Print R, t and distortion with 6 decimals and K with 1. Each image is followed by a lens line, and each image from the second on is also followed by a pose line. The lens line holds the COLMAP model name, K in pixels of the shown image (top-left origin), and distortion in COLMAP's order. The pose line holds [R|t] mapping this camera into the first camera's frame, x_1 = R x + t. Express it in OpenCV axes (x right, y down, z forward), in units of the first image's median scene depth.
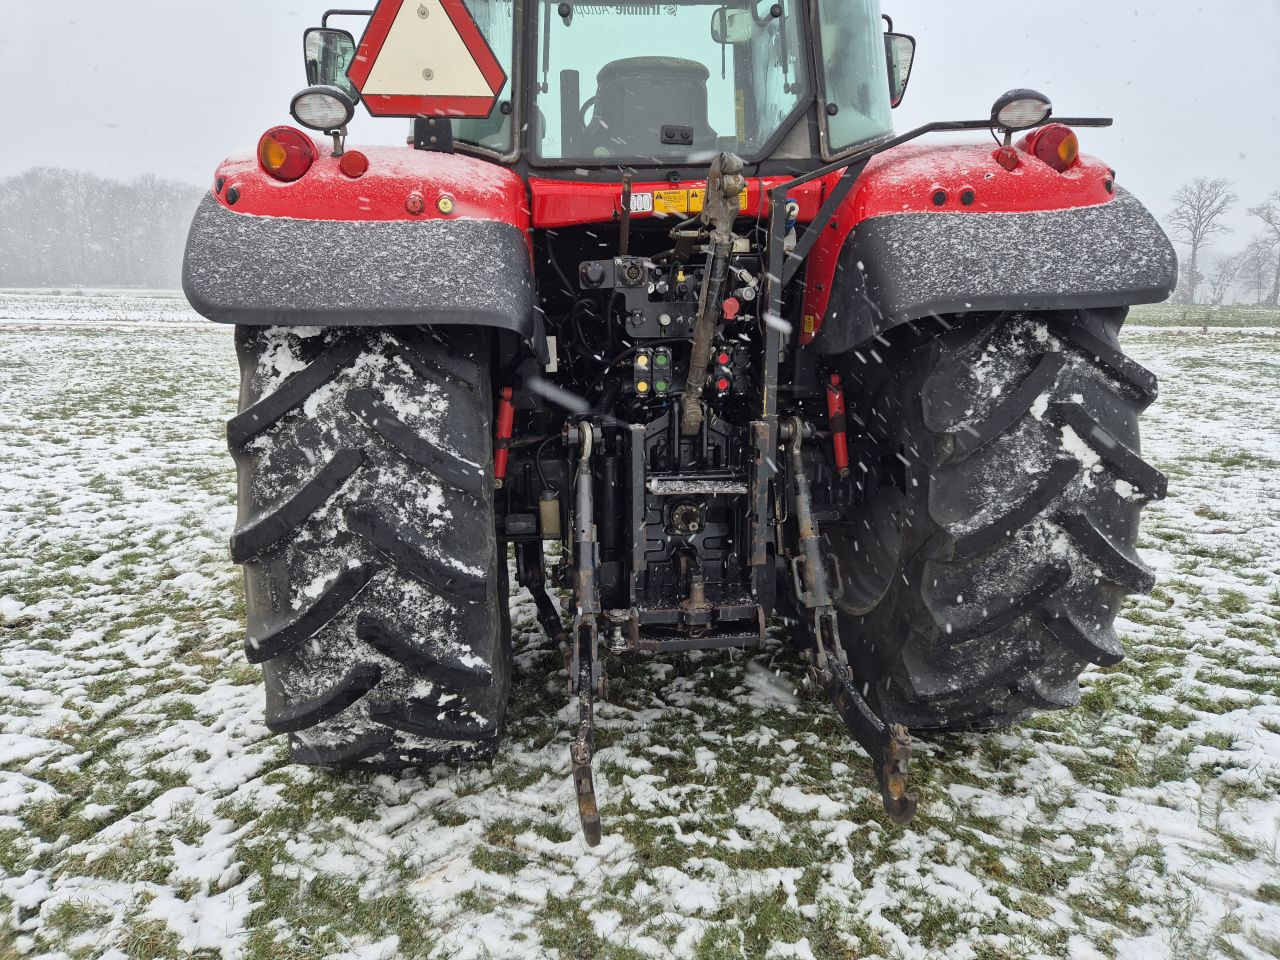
lens RADIAL K [[854.6, 0, 640.0], [0, 854.6, 480.0], [0, 0, 1]] dist [0.098659, -0.081563]
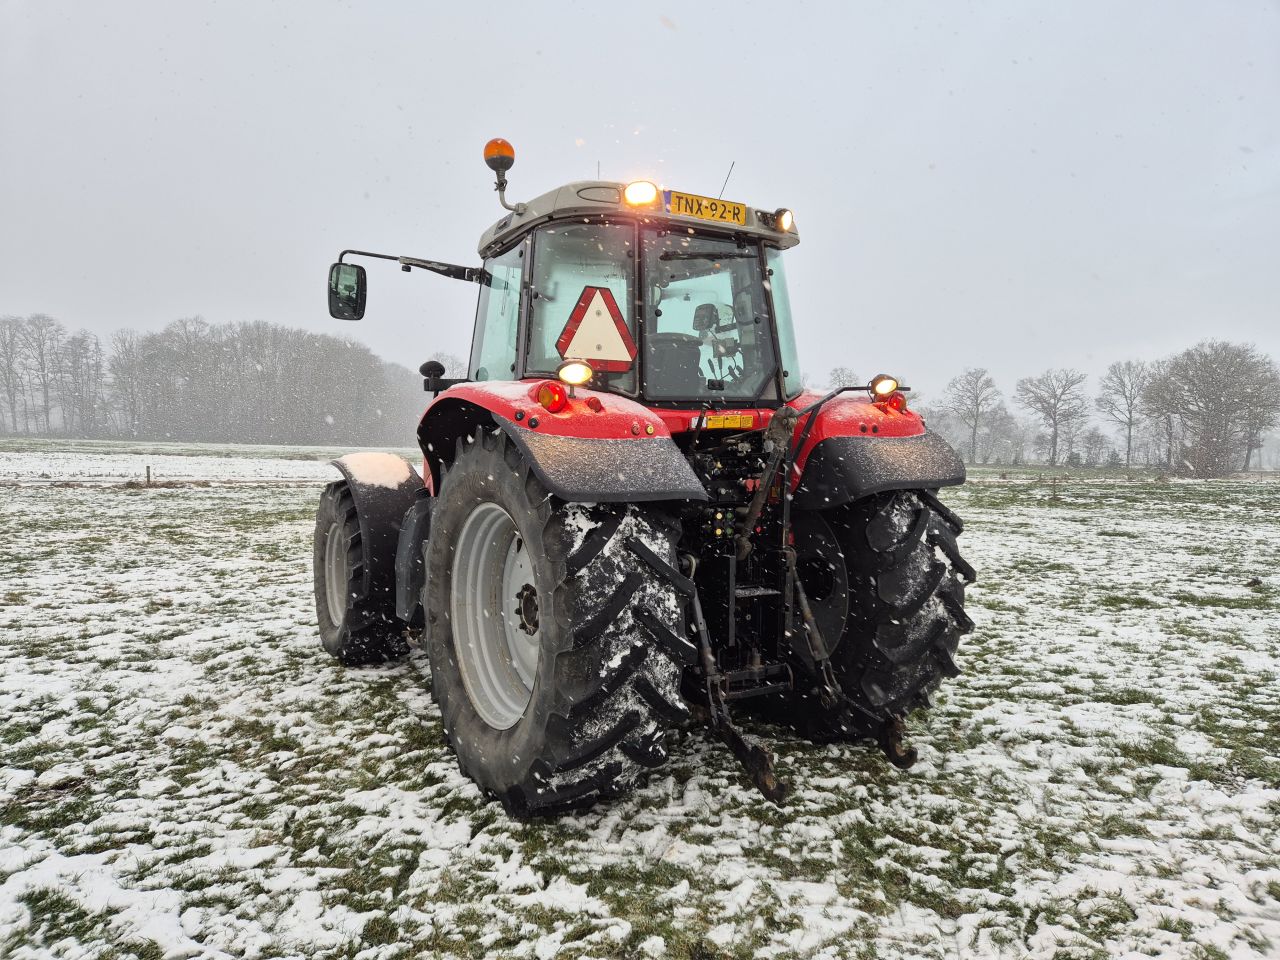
lens RADIAL K [[854.6, 0, 640.0], [0, 854.6, 480.0], [0, 0, 1]] dist [0.098659, -0.081563]
pose [[0.902679, -0.004584, 0.430290, -0.918037], [0.080641, 0.984030, -0.158688, 0.044508], [-0.422691, 0.177943, 0.888633, -0.446865]]
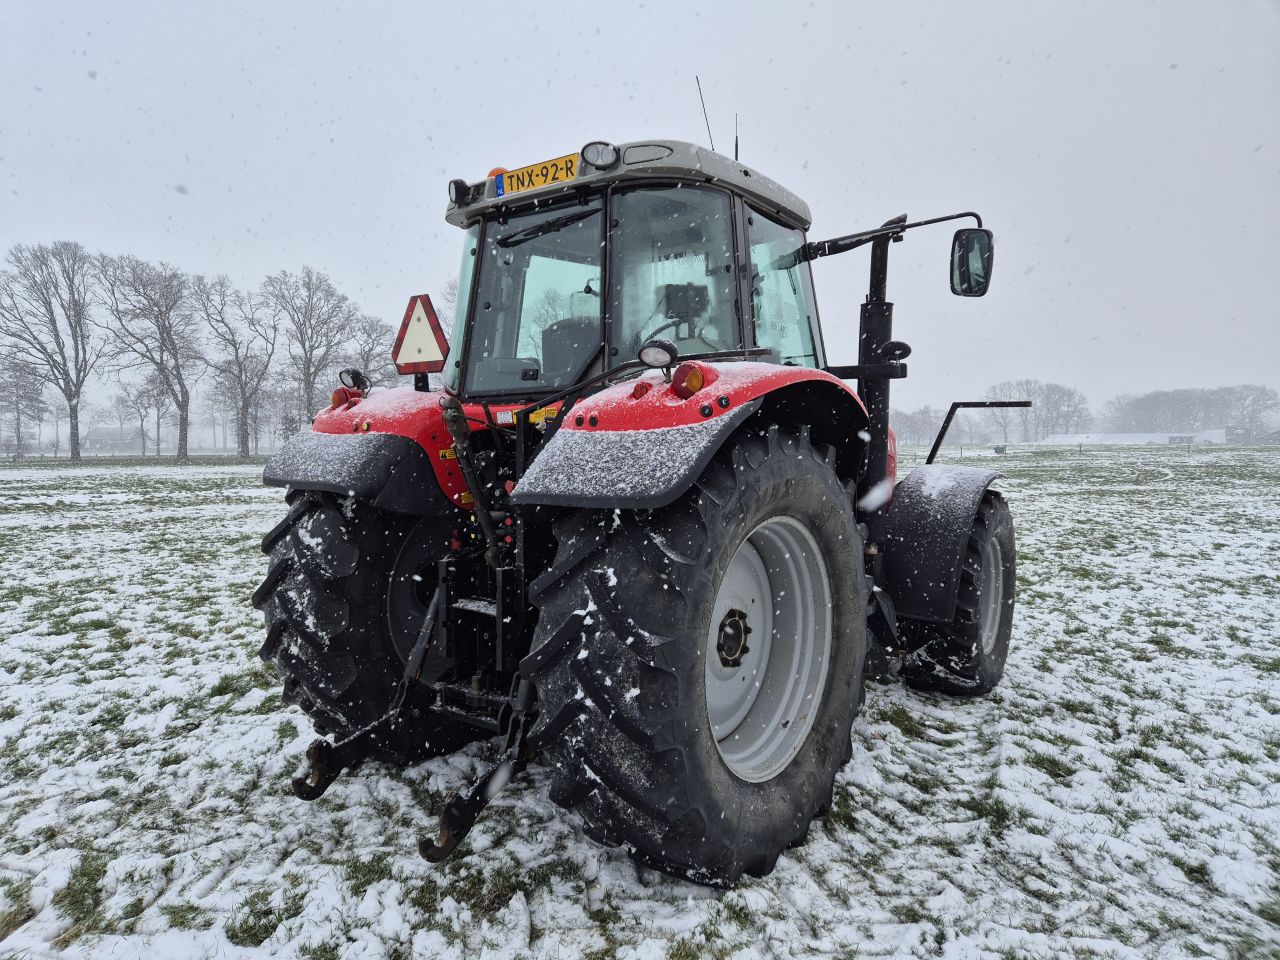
lens RADIAL K [[854.6, 0, 640.0], [0, 854.6, 480.0], [0, 0, 1]] dist [0.098659, -0.081563]
pose [[0.705917, 0.049313, -0.706576, 1.405733], [-0.166370, 0.981208, -0.097734, -0.116908], [0.688478, 0.186546, 0.700855, 0.133944]]
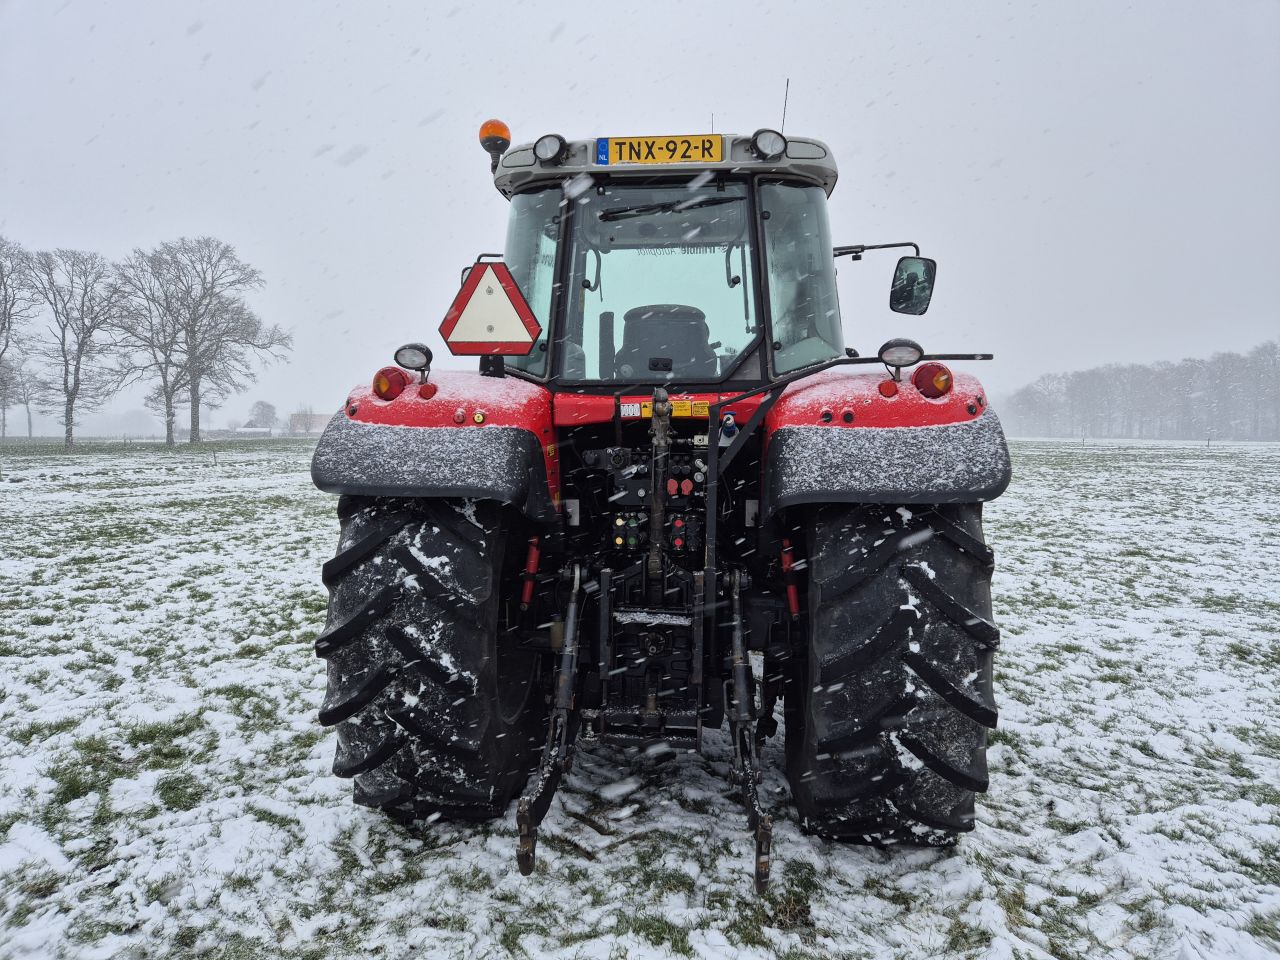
lens RADIAL K [[854.6, 0, 640.0], [0, 854.6, 480.0], [0, 0, 1]] dist [0.098659, -0.081563]
pose [[0.976694, 0.034315, -0.211876, 0.351914], [-0.067675, 0.986019, -0.152273, 0.000132], [0.203689, 0.163063, 0.965361, -0.355414]]
